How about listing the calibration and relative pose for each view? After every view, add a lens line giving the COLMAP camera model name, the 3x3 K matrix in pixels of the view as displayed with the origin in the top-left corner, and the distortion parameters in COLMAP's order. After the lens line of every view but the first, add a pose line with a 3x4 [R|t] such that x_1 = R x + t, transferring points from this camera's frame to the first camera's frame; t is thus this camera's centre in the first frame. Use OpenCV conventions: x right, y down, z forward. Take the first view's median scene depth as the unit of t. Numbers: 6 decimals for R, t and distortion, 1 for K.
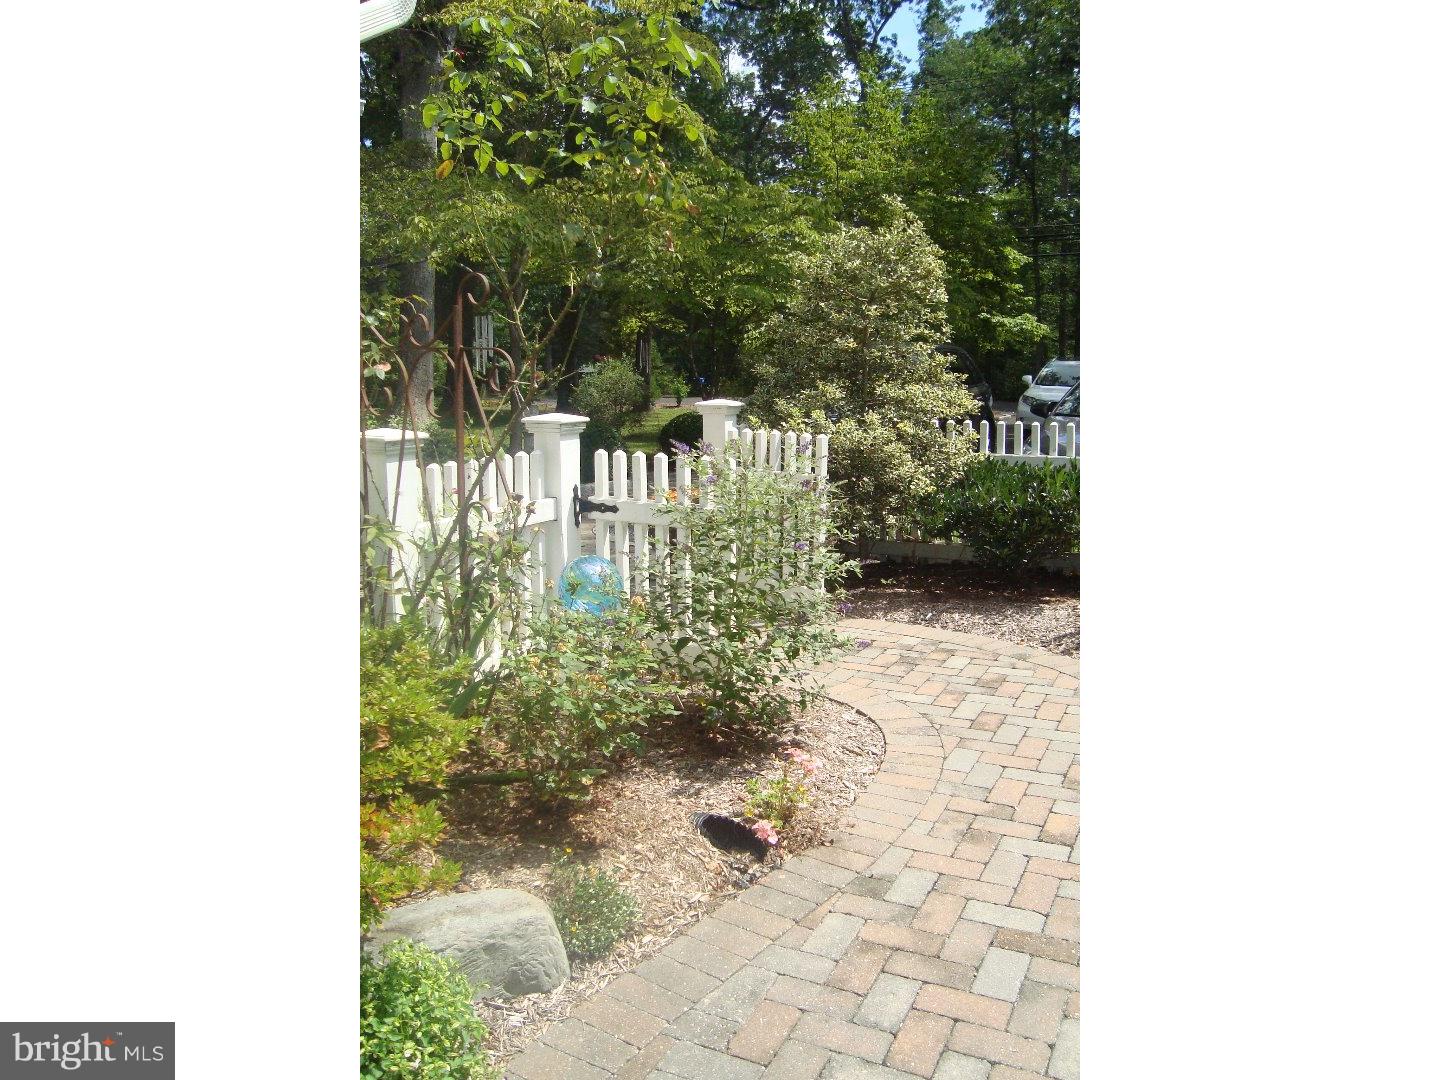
lens RADIAL K [[1079.6, 0, 720.0], [0, 1079.6, 540.0], [0, 0, 1]] dist [-0.145658, 0.116145]
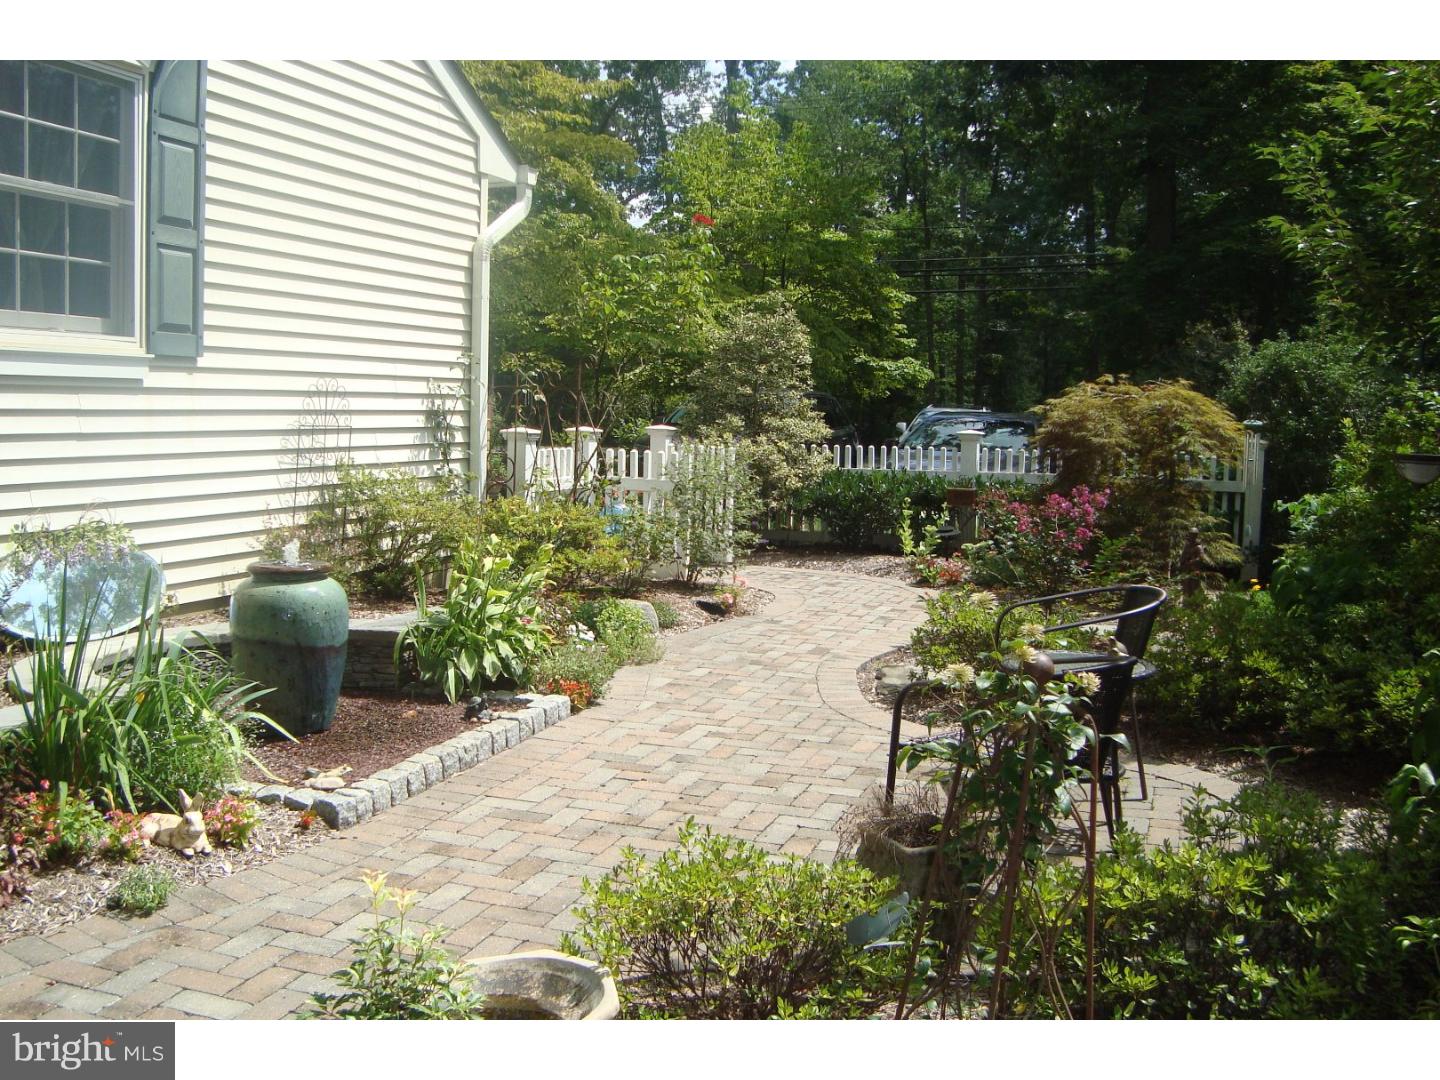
lens RADIAL K [[1404.8, 0, 719.2], [0, 1404.8, 491.0], [0, 0, 1]] dist [-0.126153, -0.002248]
pose [[0.991243, 0.019028, 0.130673, -0.171897], [-0.005473, 0.994633, -0.103319, 0.161141], [-0.131937, 0.101699, 0.986027, -0.923684]]
